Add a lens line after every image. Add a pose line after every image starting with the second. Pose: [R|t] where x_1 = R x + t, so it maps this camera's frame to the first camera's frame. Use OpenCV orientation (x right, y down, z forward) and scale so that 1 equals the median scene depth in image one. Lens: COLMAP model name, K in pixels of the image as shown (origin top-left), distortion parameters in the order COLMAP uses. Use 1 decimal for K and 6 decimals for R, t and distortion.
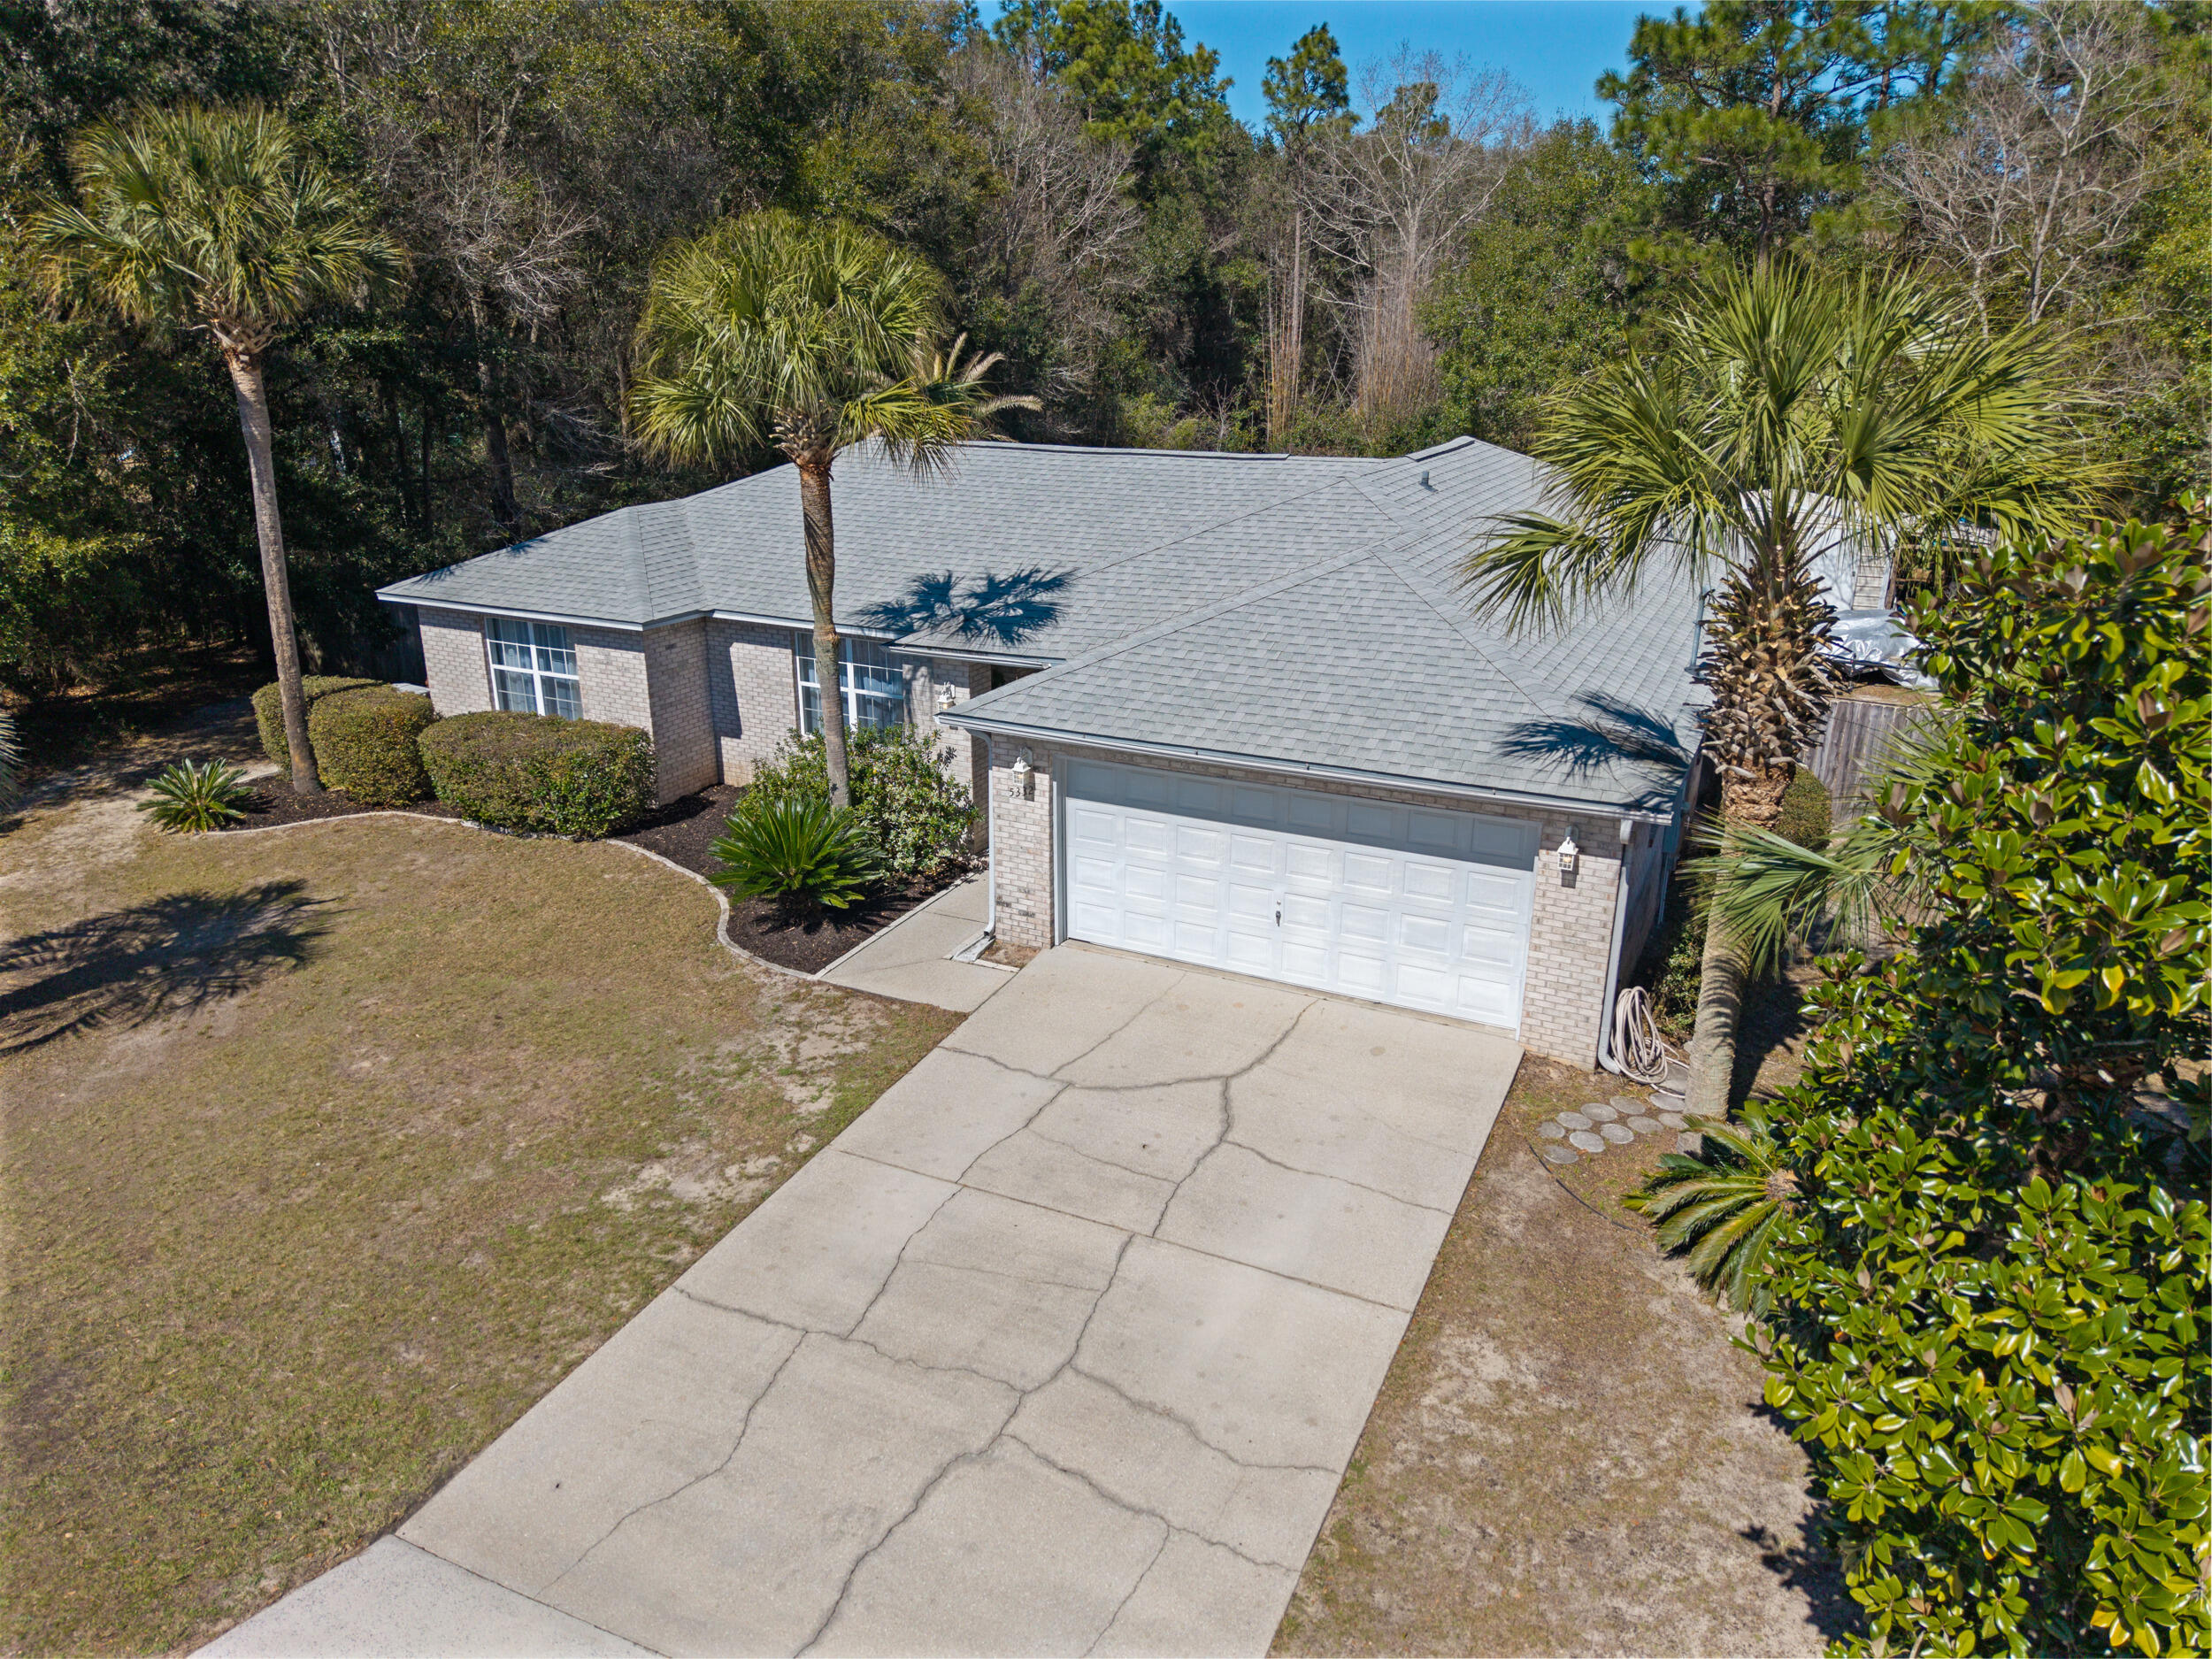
lens RADIAL K [[1469.2, 0, 1102.6], [0, 1469.2, 827.3], [0, 0, 1]] dist [0.029043, -0.035771]
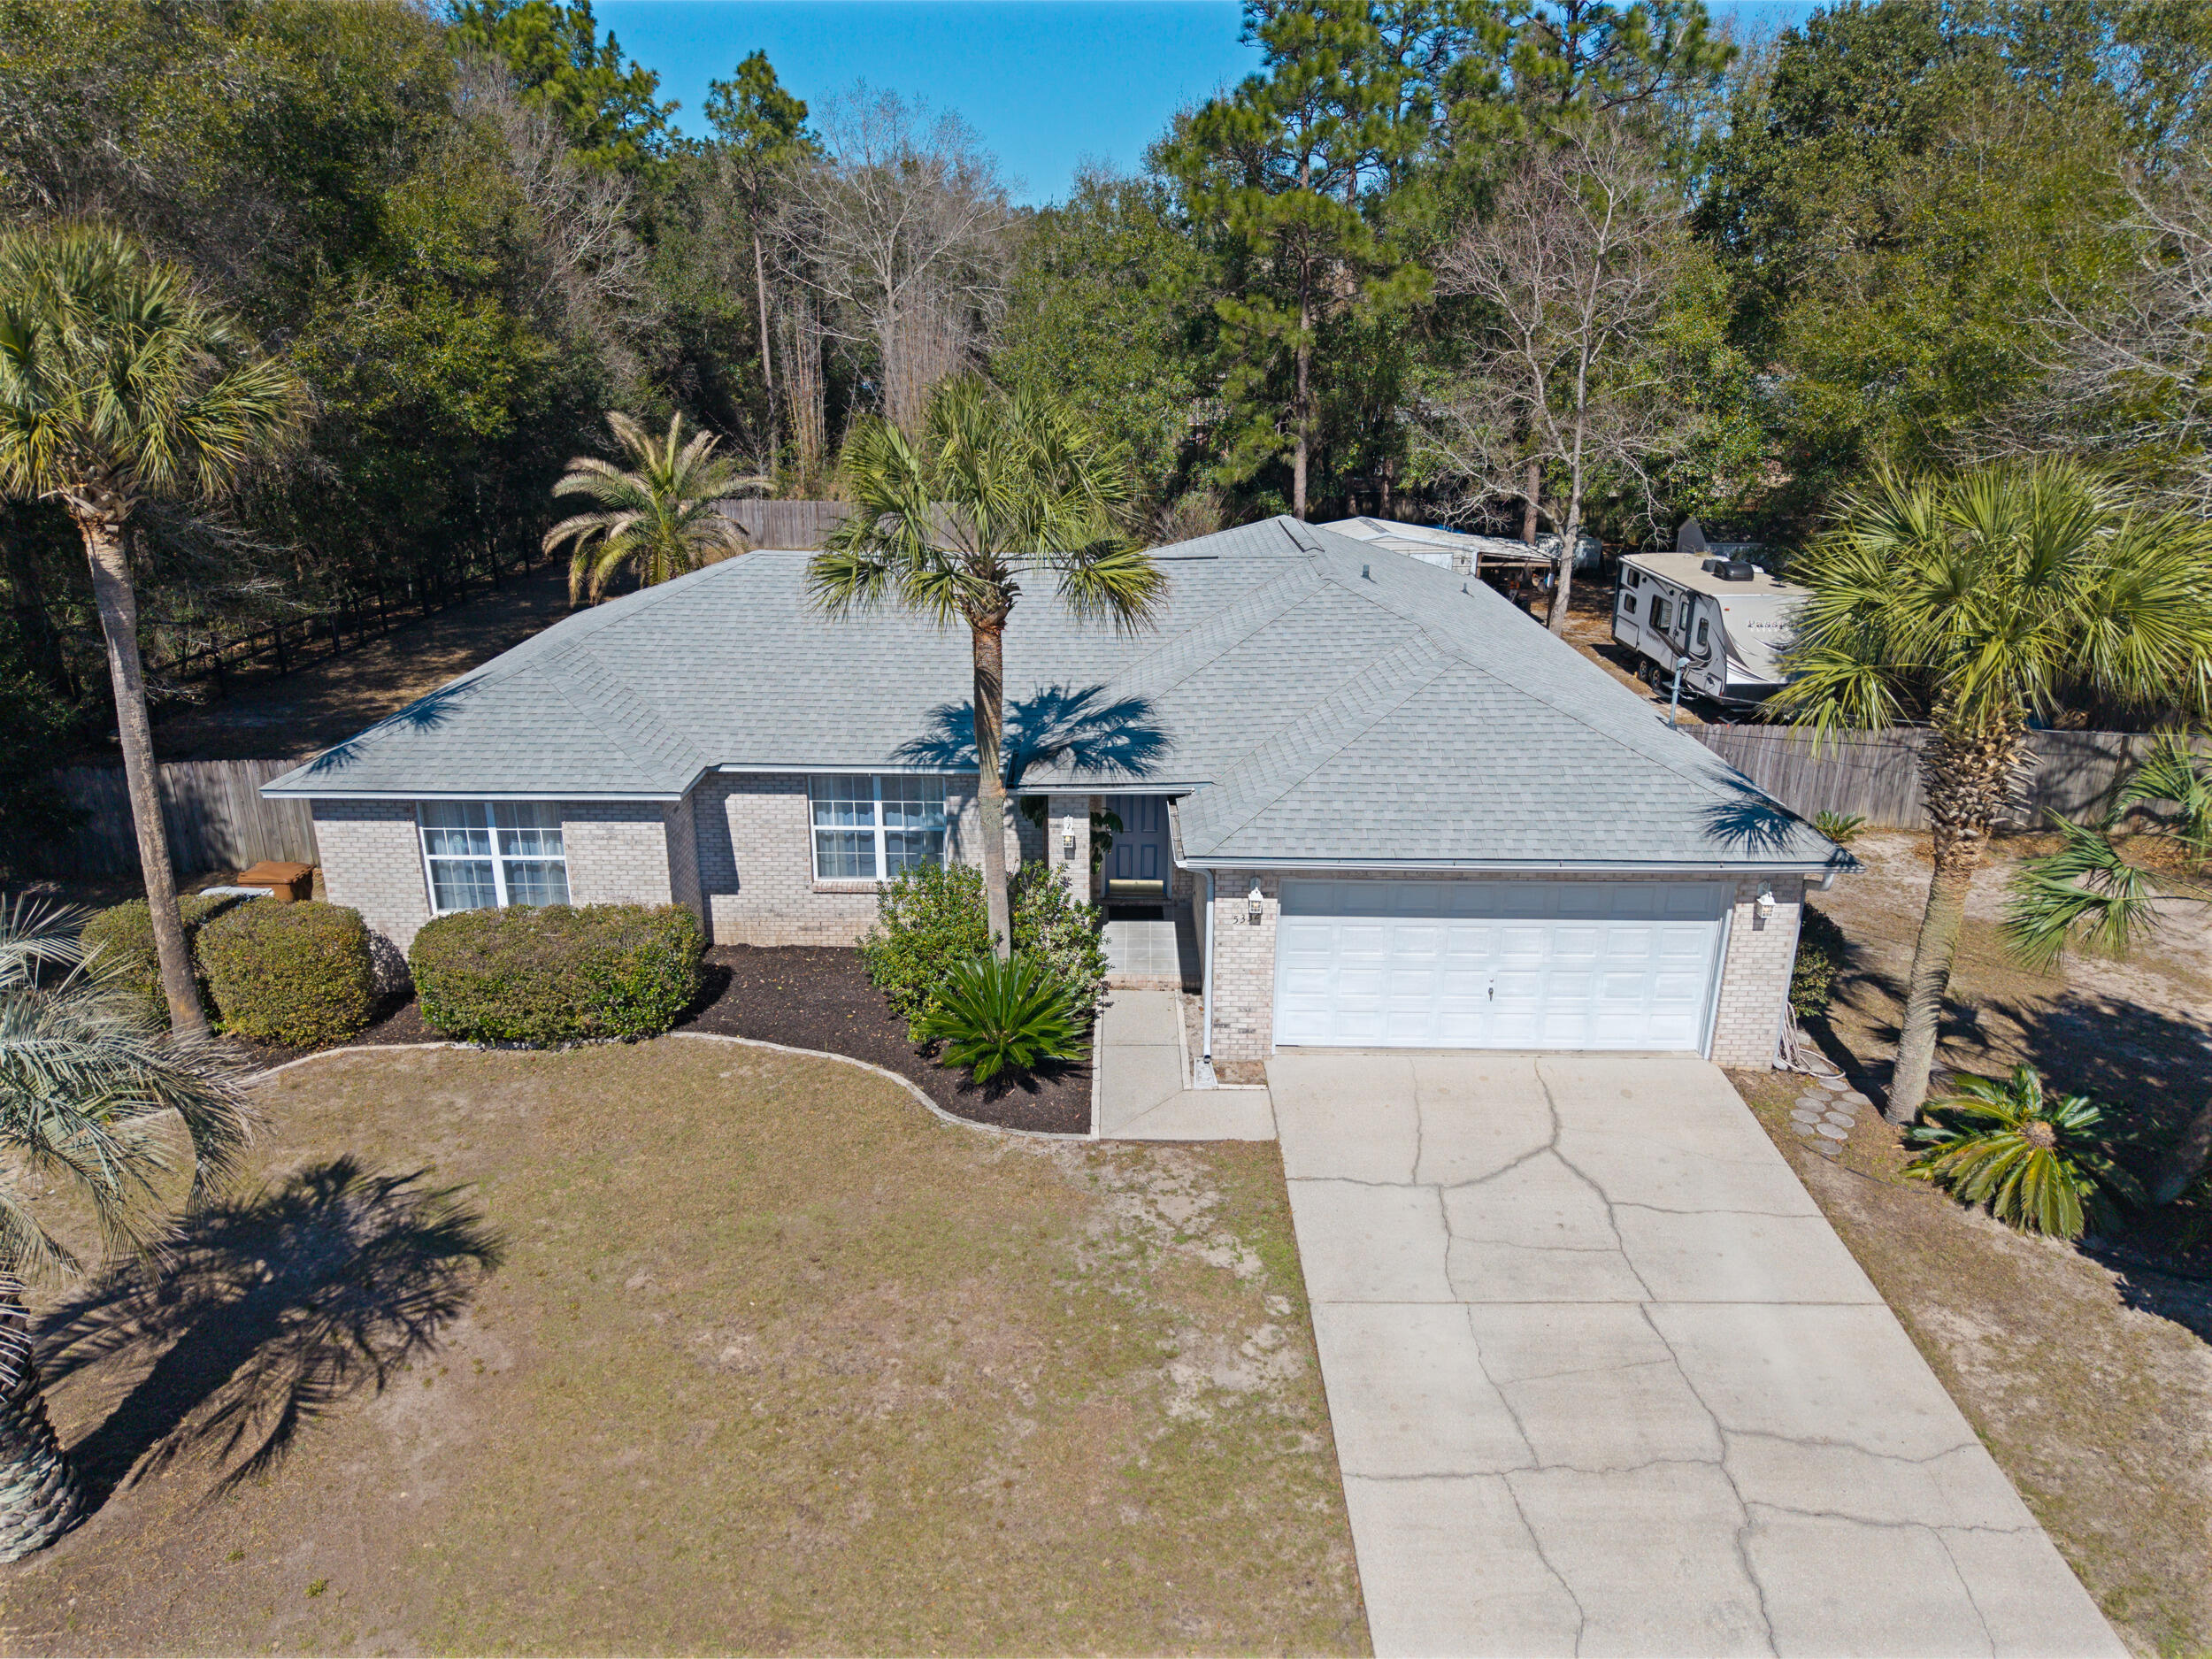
lens RADIAL K [[1469.2, 0, 1102.6], [0, 1469.2, 827.3], [0, 0, 1]] dist [0.029043, -0.035771]
pose [[0.902385, -0.143335, 0.406394, -0.519209], [0.142065, 0.989291, 0.033471, -0.127303], [-0.406840, 0.027530, 0.913085, 0.072806]]
